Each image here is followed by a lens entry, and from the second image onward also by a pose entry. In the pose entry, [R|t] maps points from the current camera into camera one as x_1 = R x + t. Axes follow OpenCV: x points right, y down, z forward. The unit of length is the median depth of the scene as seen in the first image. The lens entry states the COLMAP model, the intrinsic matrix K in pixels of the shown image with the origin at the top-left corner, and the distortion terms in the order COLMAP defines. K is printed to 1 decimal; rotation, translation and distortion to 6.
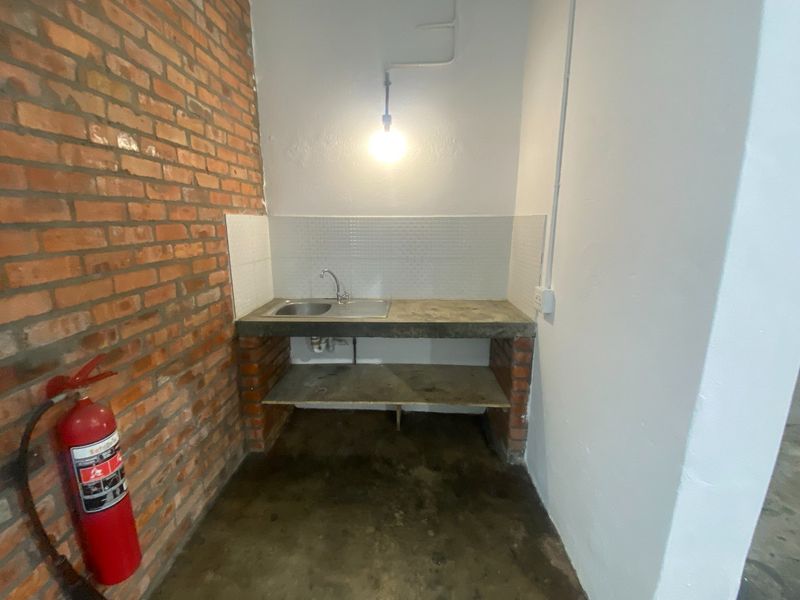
lens RADIAL K [[357.3, 0, 397.2], [0, 357.3, 298.4], [0, 0, 1]] dist [-0.000097, -0.009921]
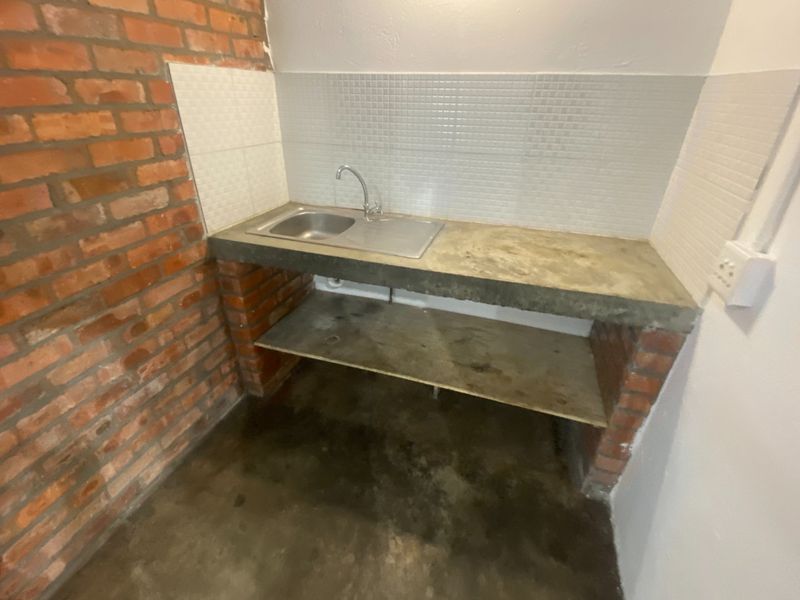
lens RADIAL K [[369.2, 0, 396.5], [0, 369.2, 299.2], [0, 0, 1]] dist [0.002275, -0.015858]
pose [[0.958955, 0.151949, -0.239410, 0.100202], [-0.077452, 0.952557, 0.294339, -0.064840], [0.272776, -0.263715, 0.925228, 0.413520]]
